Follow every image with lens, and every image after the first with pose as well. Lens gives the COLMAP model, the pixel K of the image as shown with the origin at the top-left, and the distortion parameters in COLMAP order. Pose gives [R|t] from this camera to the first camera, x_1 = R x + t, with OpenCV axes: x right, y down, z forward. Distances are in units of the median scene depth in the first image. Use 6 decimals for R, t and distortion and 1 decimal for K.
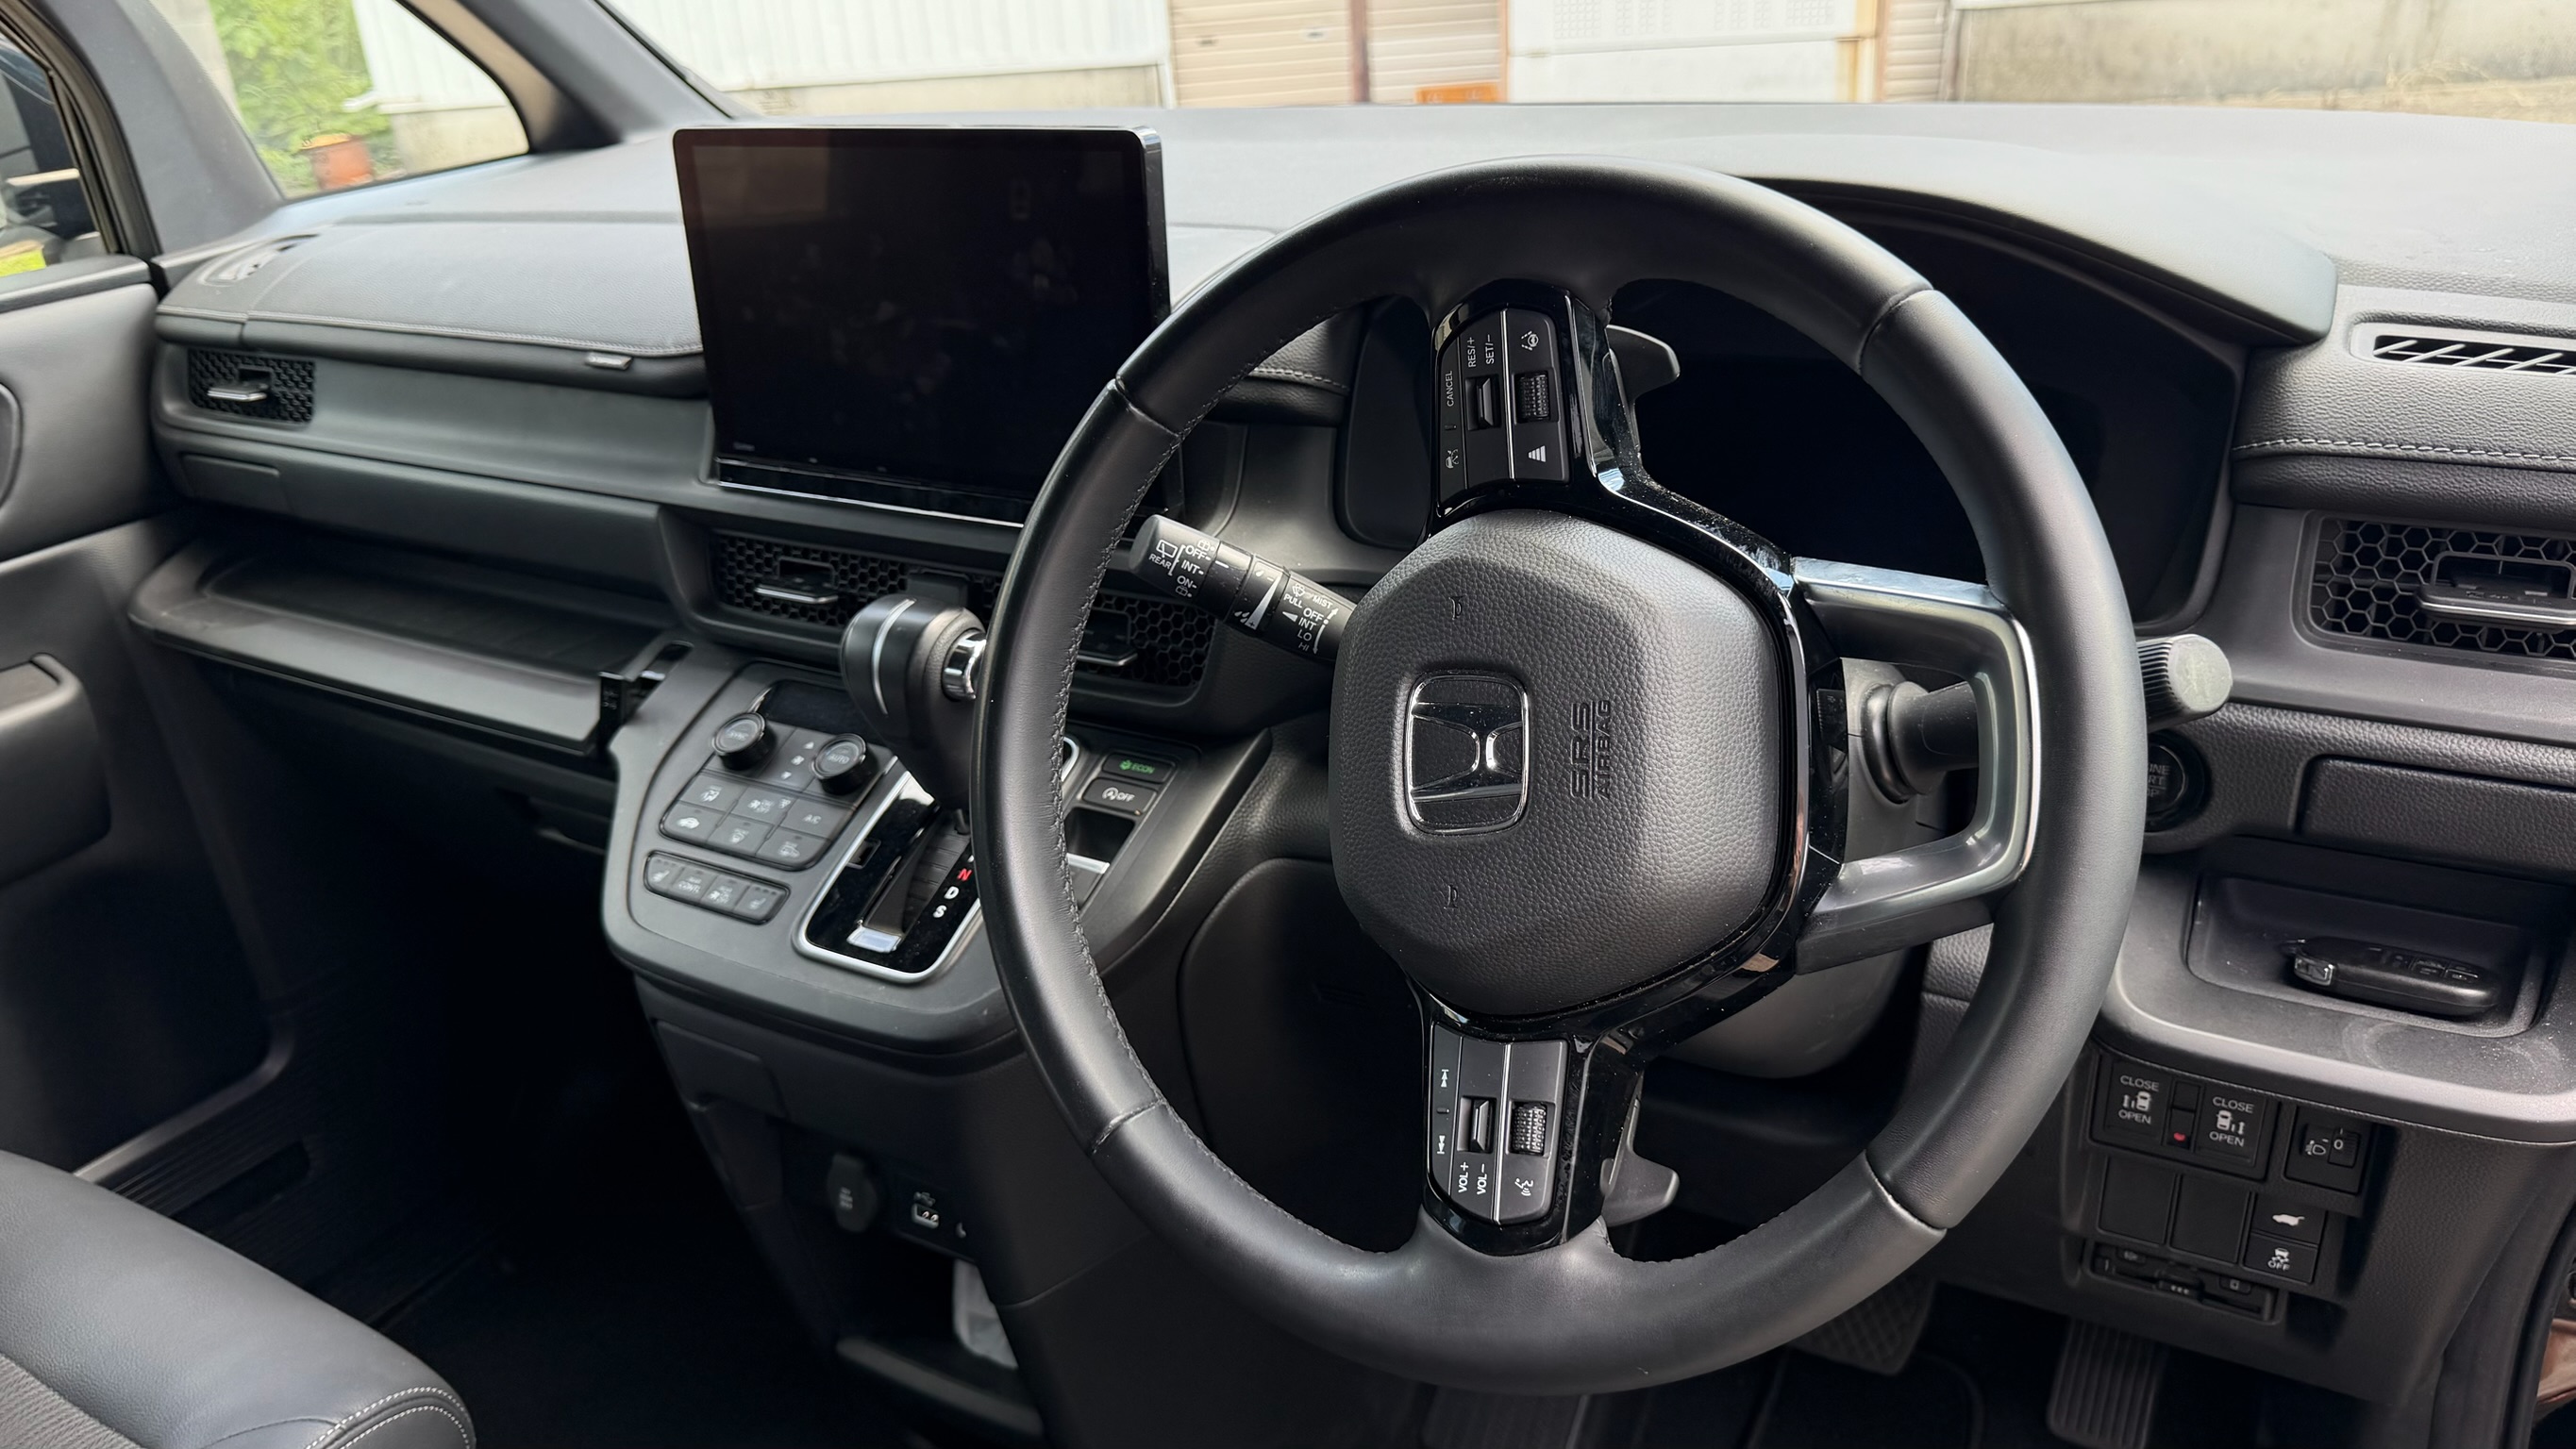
lens RADIAL K [[1835.6, 0, 1288.0], [0, 1835.6, 724.5], [0, 0, 1]] dist [0.002464, 0.000312]
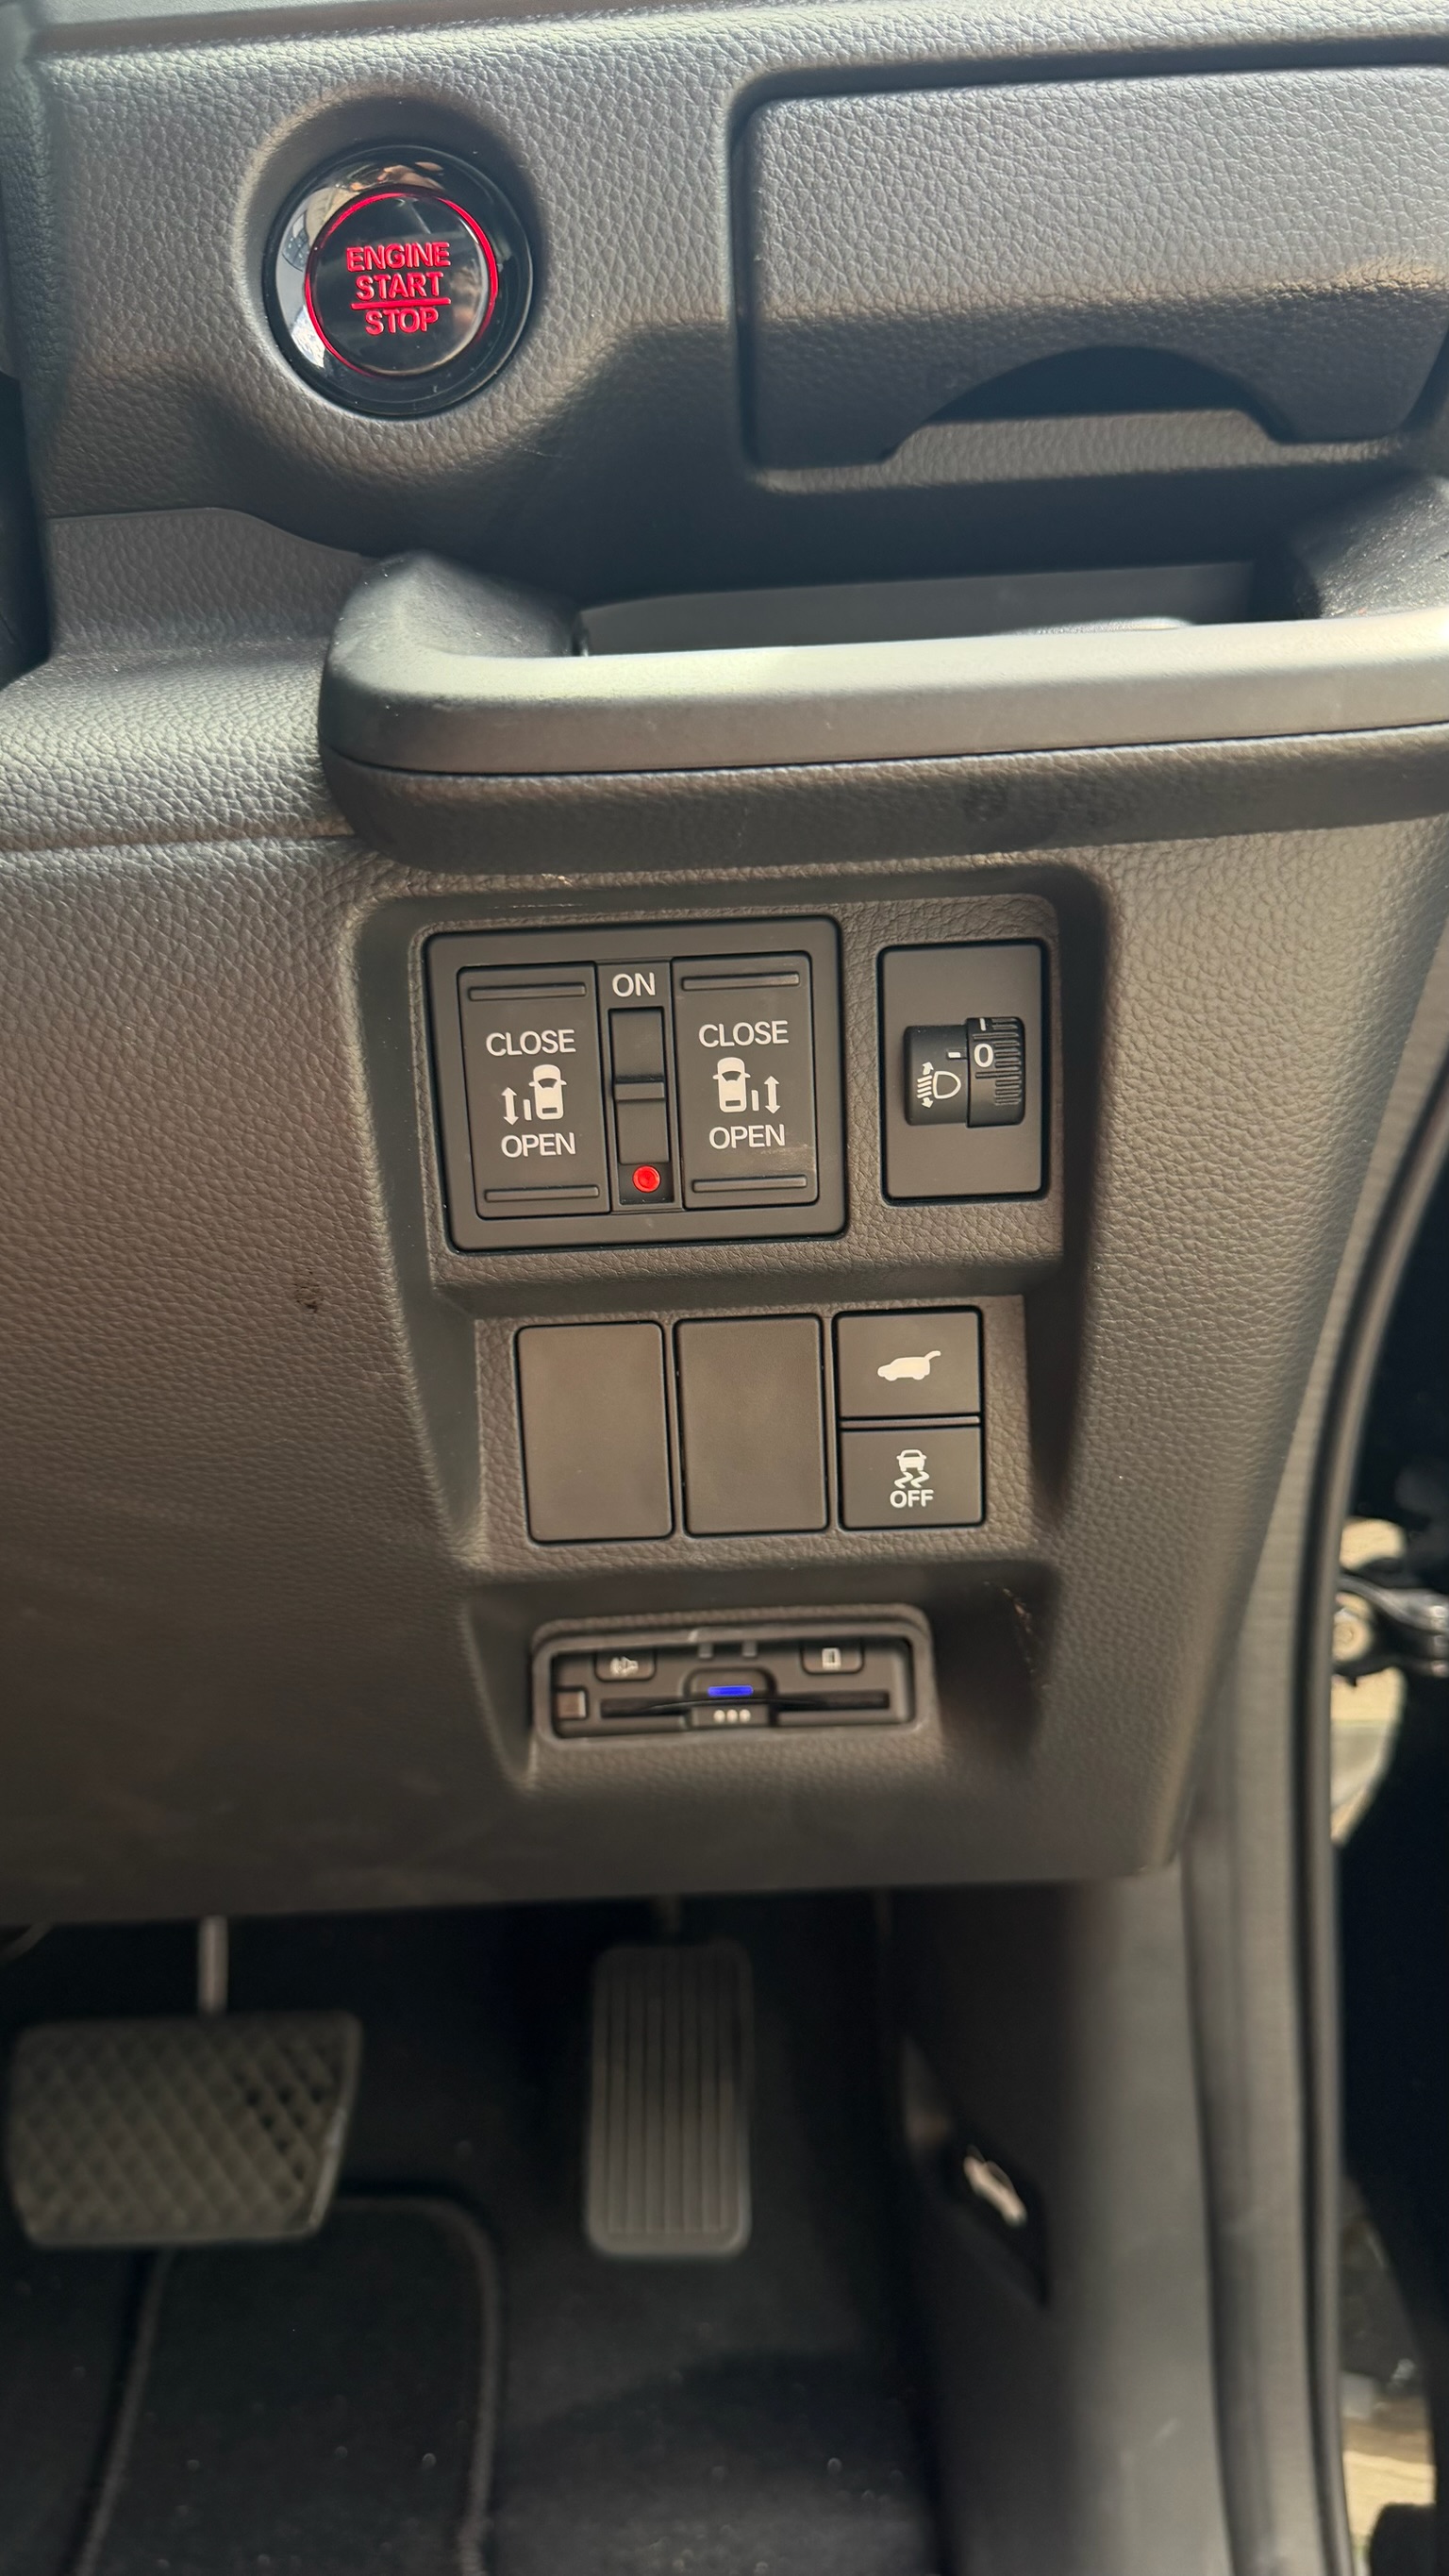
lens RADIAL K [[1835.6, 0, 724.5], [0, 1835.6, 1288.0], [0, 0, 1]] dist [0.002464, 0.000312]
pose [[0.868121, -0.080574, 0.489769, 0.237825], [0.193064, 0.963848, -0.183640, 0.256531], [-0.457266, 0.253979, 0.852292, 0.517406]]
